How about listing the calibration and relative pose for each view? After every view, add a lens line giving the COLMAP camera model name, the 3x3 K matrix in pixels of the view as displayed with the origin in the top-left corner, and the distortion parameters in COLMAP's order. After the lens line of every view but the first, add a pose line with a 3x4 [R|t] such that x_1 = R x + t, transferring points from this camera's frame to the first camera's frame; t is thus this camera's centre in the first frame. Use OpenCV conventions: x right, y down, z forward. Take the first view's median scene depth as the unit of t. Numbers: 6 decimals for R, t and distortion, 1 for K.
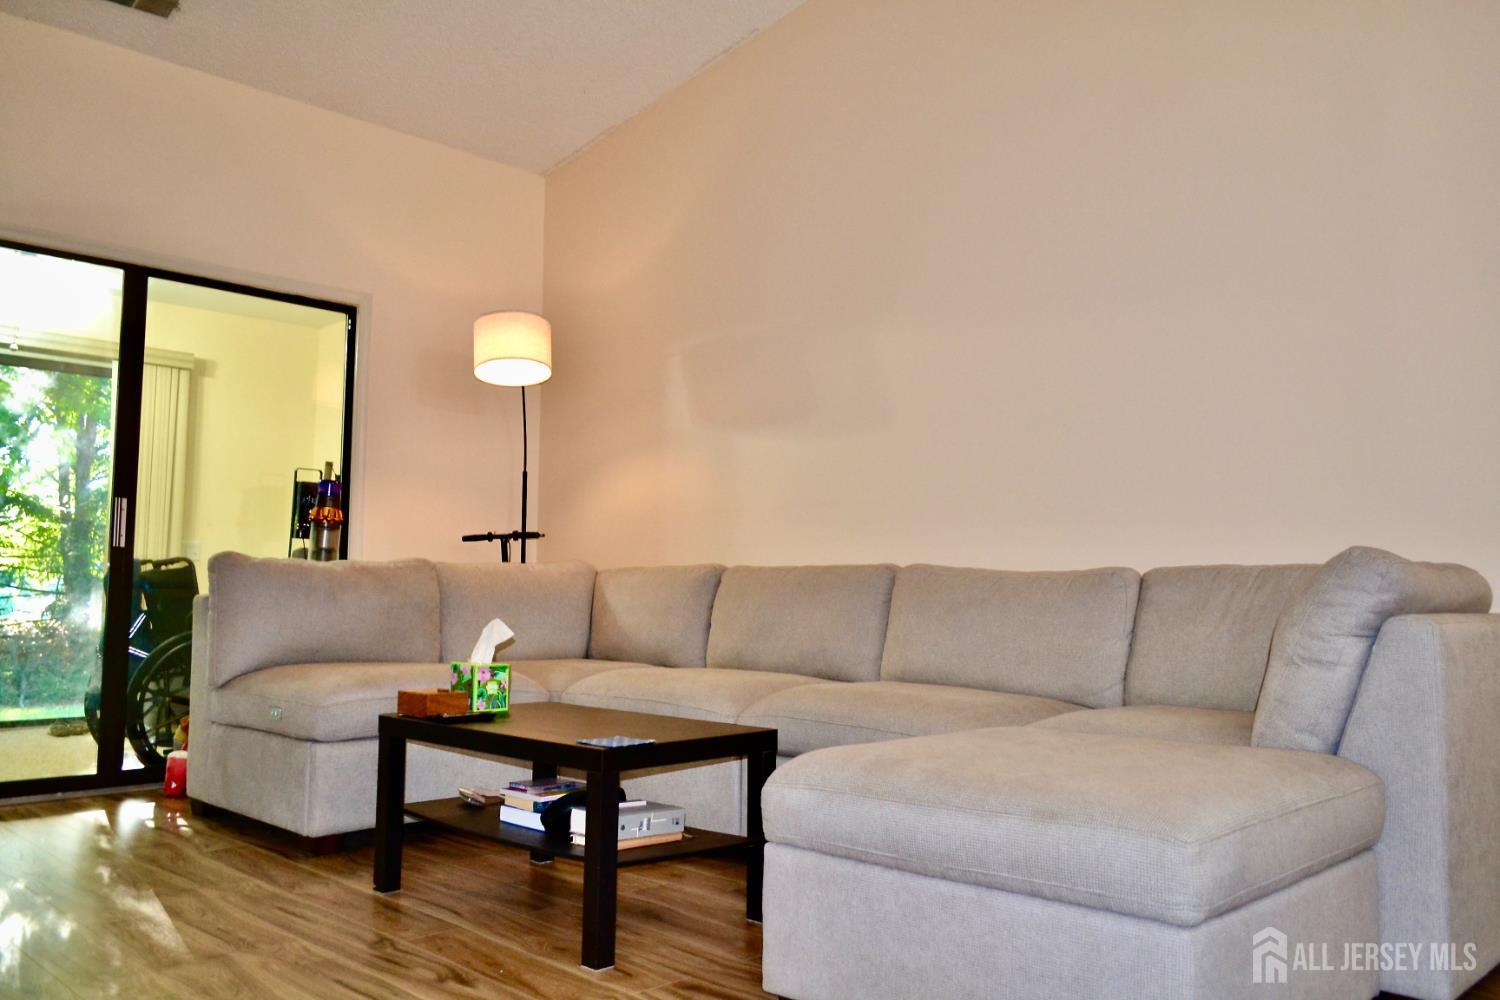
lens RADIAL K [[1188.7, 0, 741.1], [0, 1188.7, 502.5], [0, 0, 1]] dist [-0.011876, 0.005698]
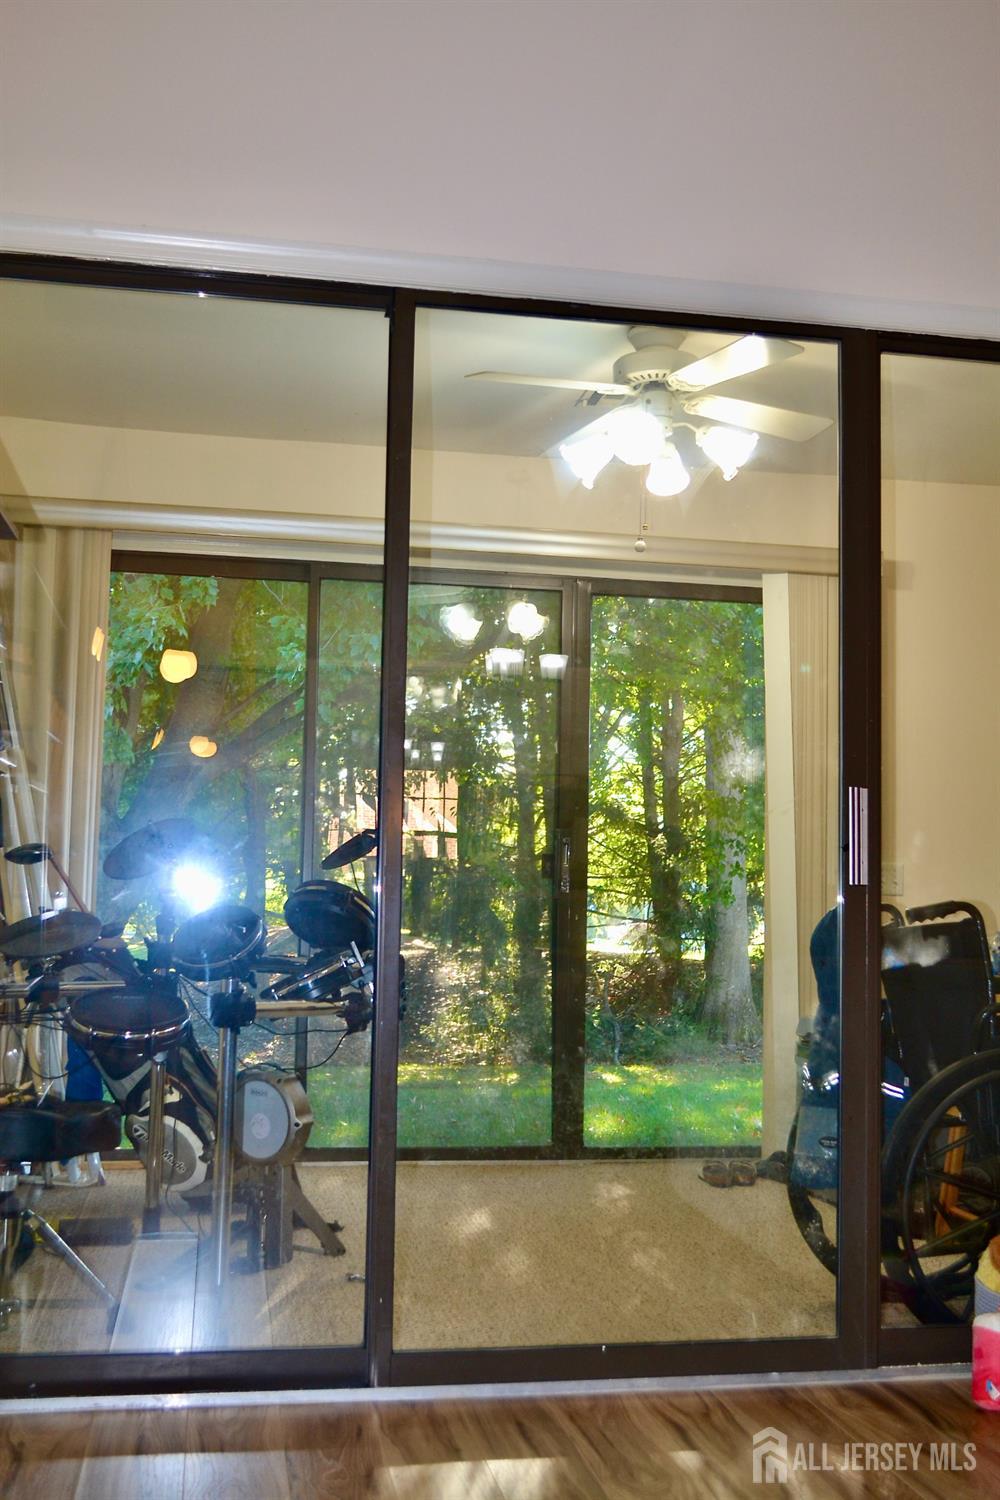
lens RADIAL K [[1549.4, 0, 500.0], [0, 1549.4, 750.0], [0, 0, 1]] dist [-0.009285, -0.029378]
pose [[0.821514, -0.045861, -0.568341, -0.186794], [0.027116, 0.998775, -0.041399, 0.002716], [0.569543, 0.018599, 0.821751, 0.253208]]
